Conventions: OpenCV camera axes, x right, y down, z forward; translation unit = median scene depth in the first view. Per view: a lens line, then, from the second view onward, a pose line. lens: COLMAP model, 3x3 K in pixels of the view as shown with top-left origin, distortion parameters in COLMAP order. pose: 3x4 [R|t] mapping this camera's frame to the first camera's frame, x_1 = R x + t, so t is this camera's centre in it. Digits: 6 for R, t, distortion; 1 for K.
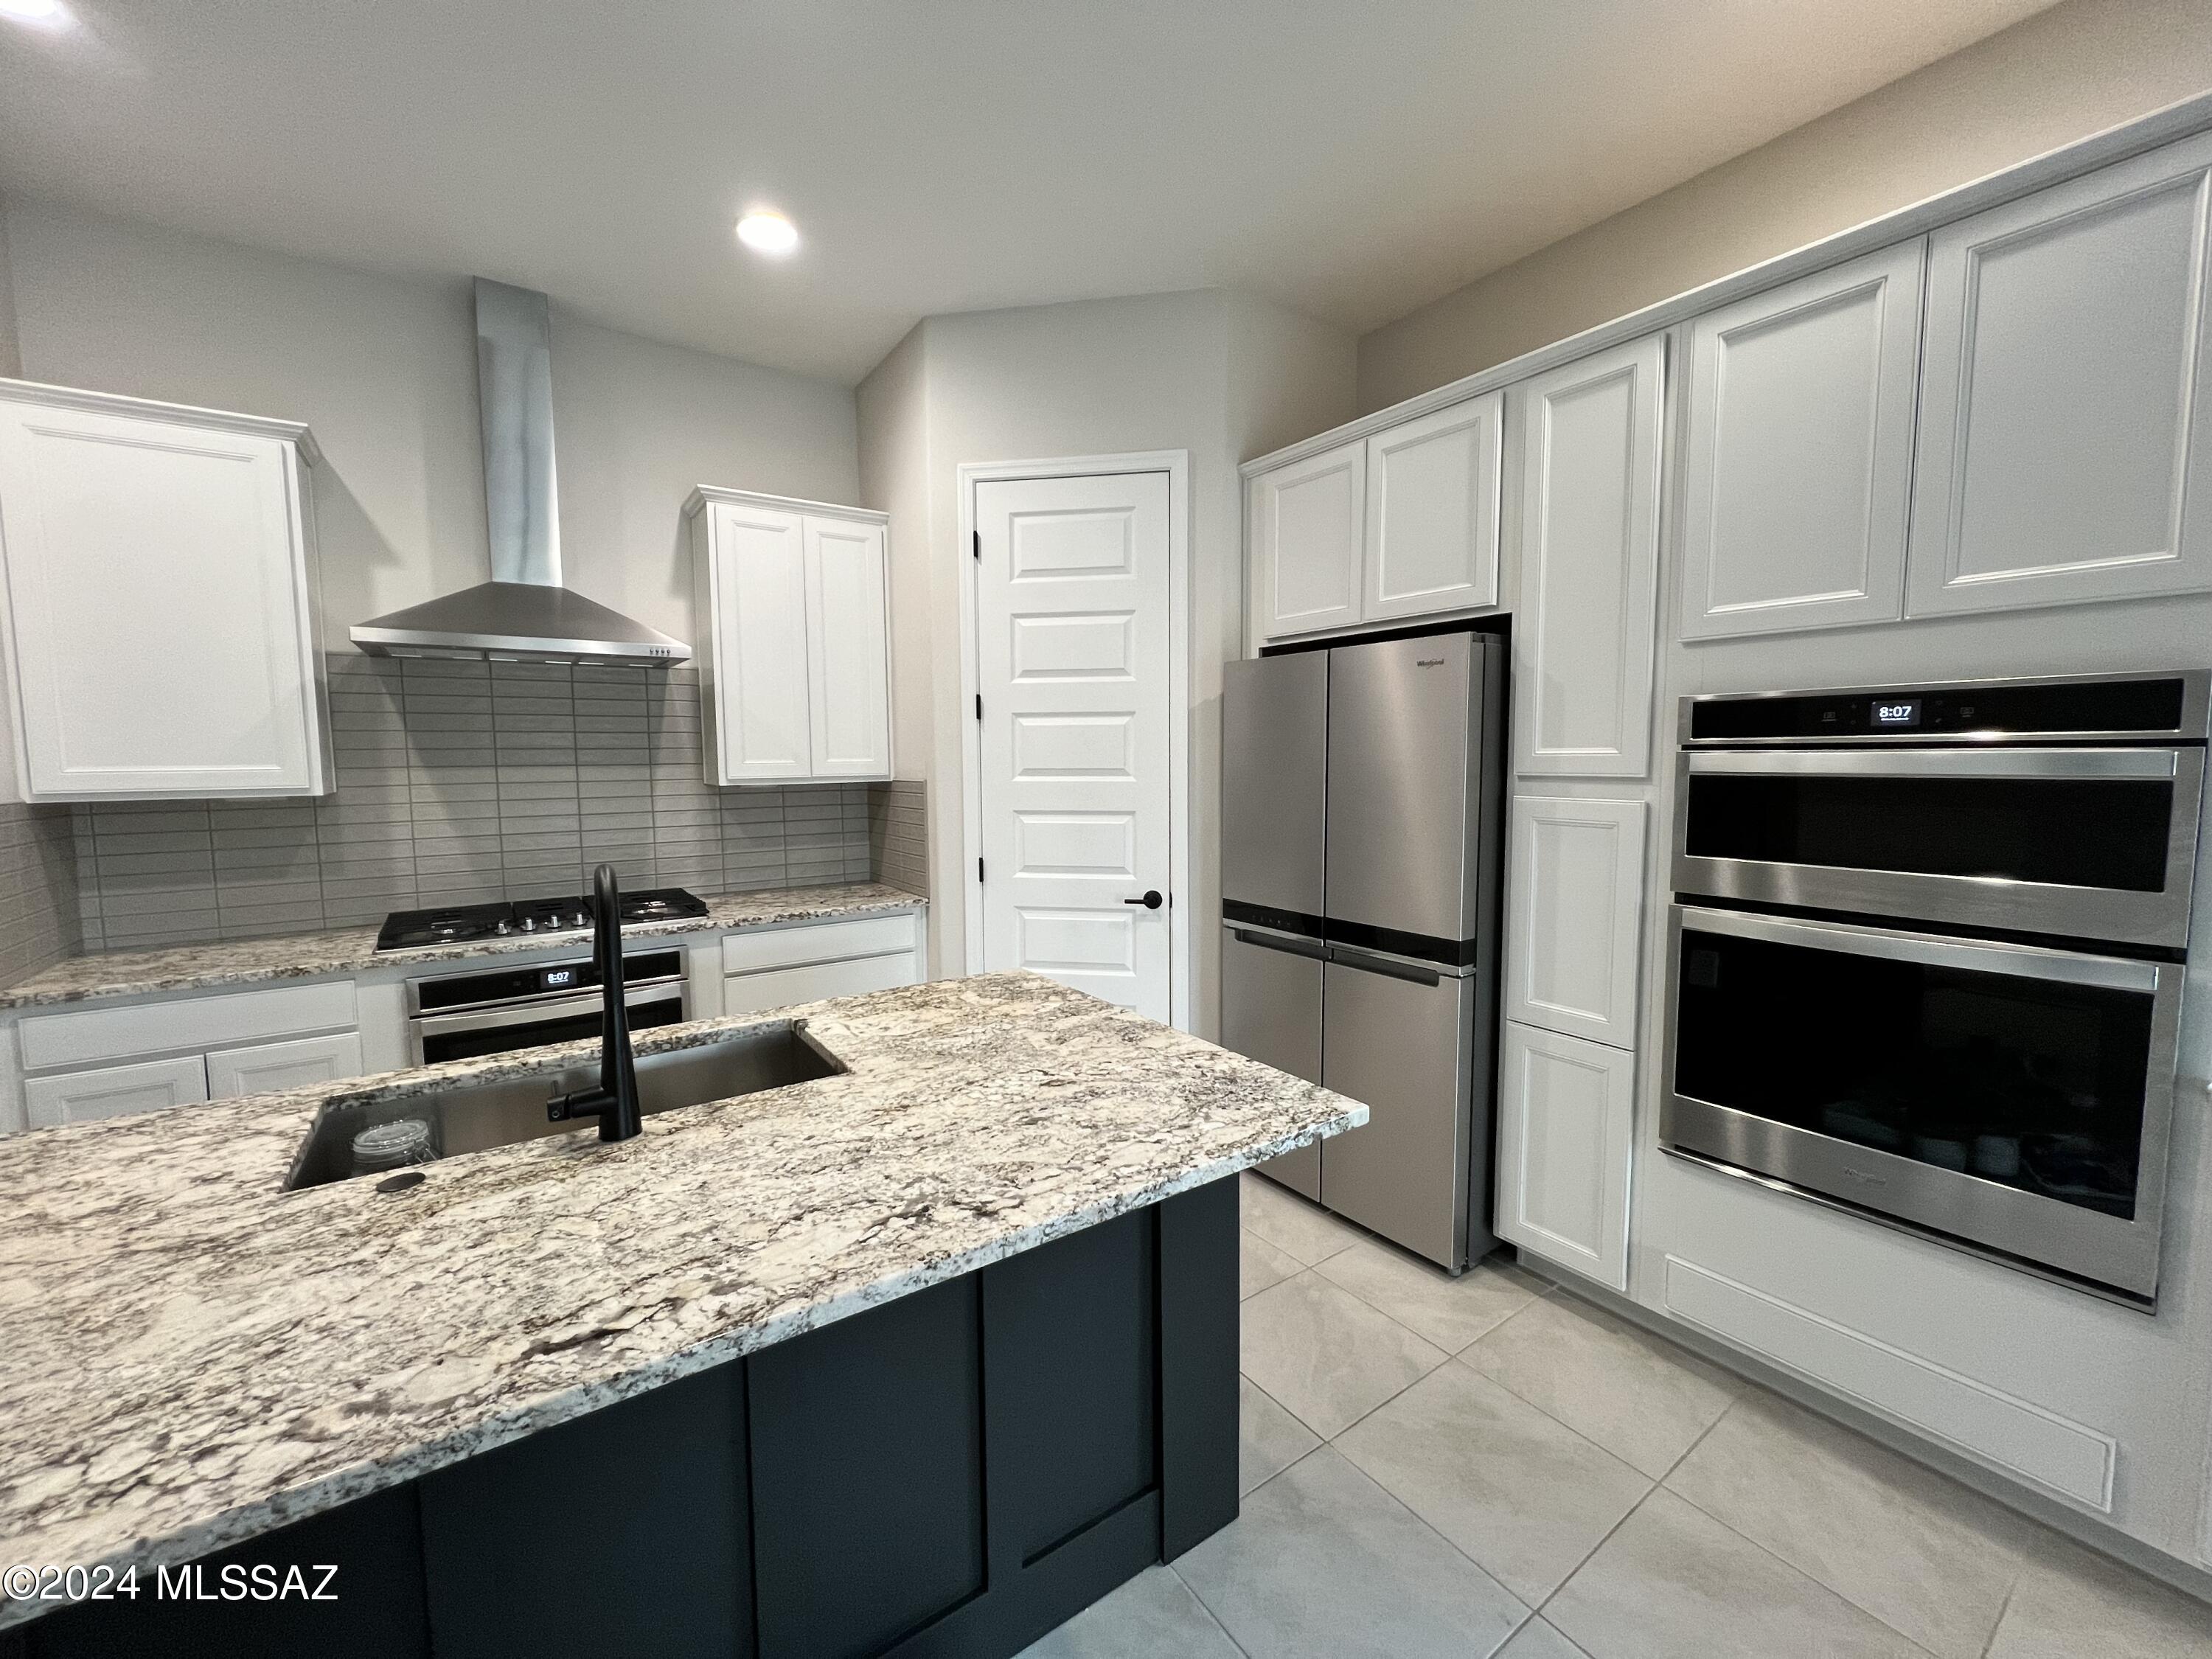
lens RADIAL K [[881.4, 0, 1101.0], [0, 881.4, 829.5], [0, 0, 1]] dist [-0.001538, 0.000140]
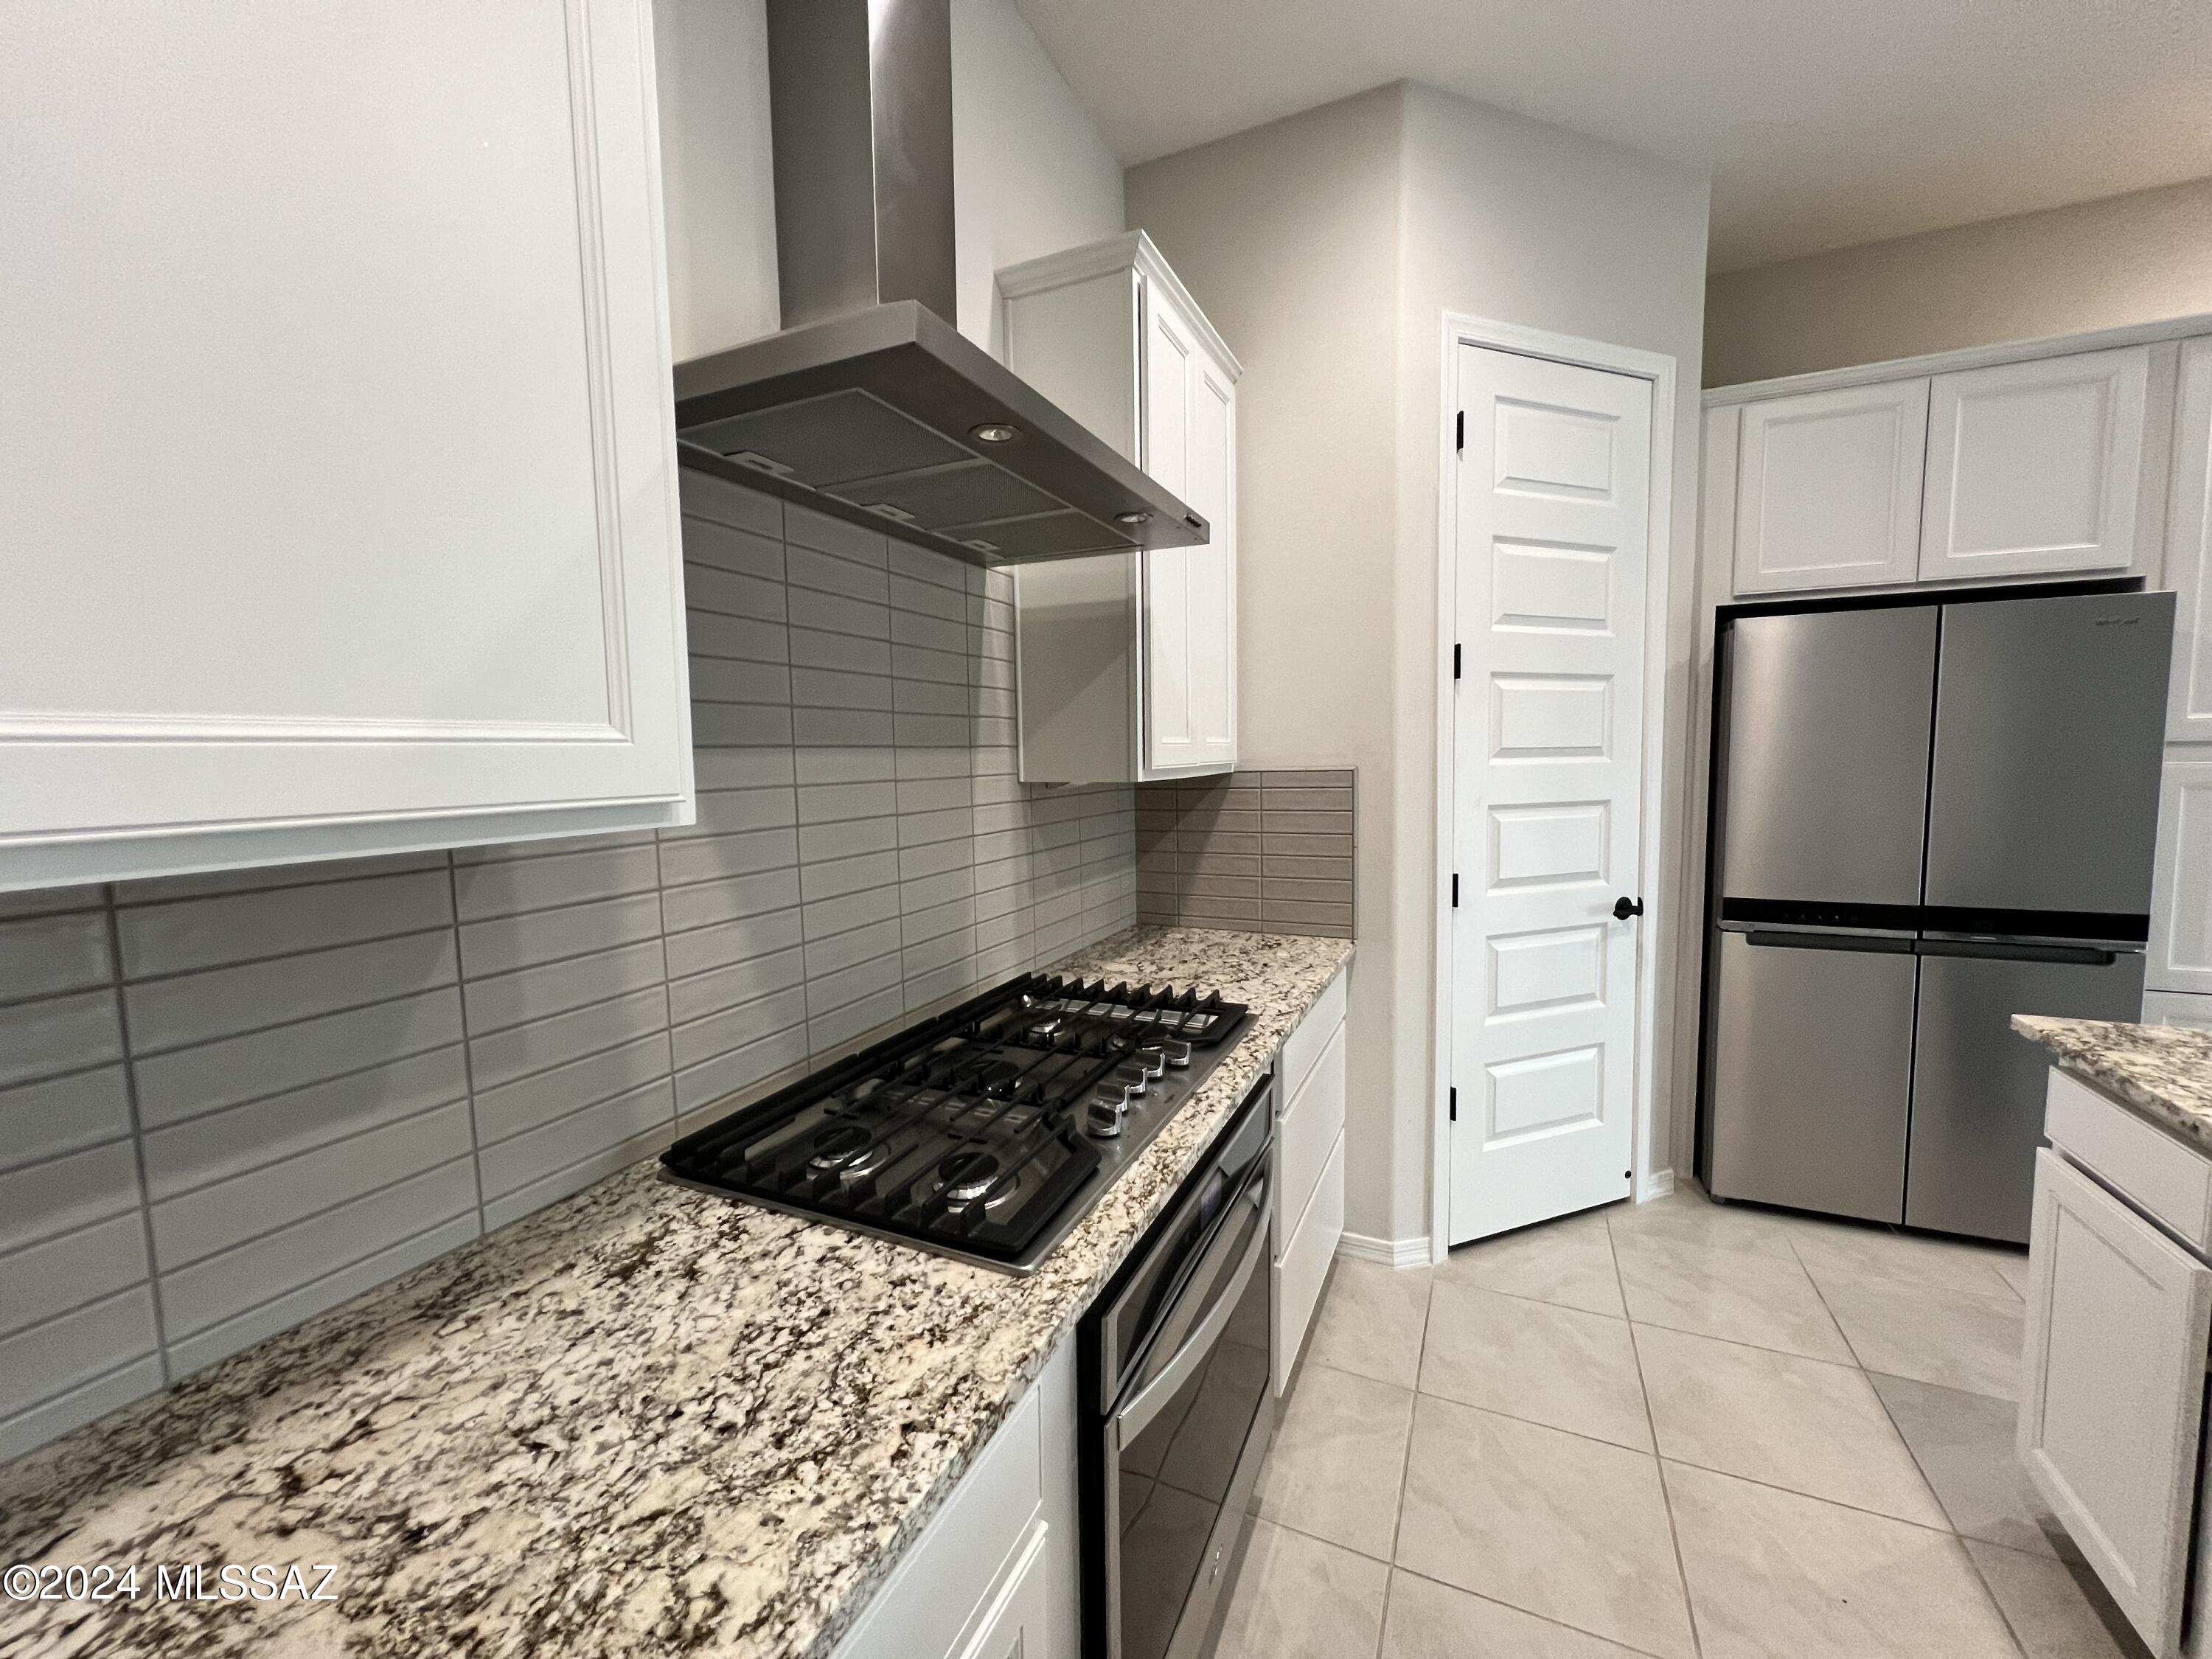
lens RADIAL K [[881.4, 0, 1106.6], [0, 881.4, 828.4], [0, 0, 1]] dist [-0.001538, 0.000140]
pose [[0.863721, -0.051552, 0.501327, -1.120986], [0.053529, 0.998512, 0.010455, -0.040938], [-0.501119, 0.017805, 0.865195, 0.793651]]
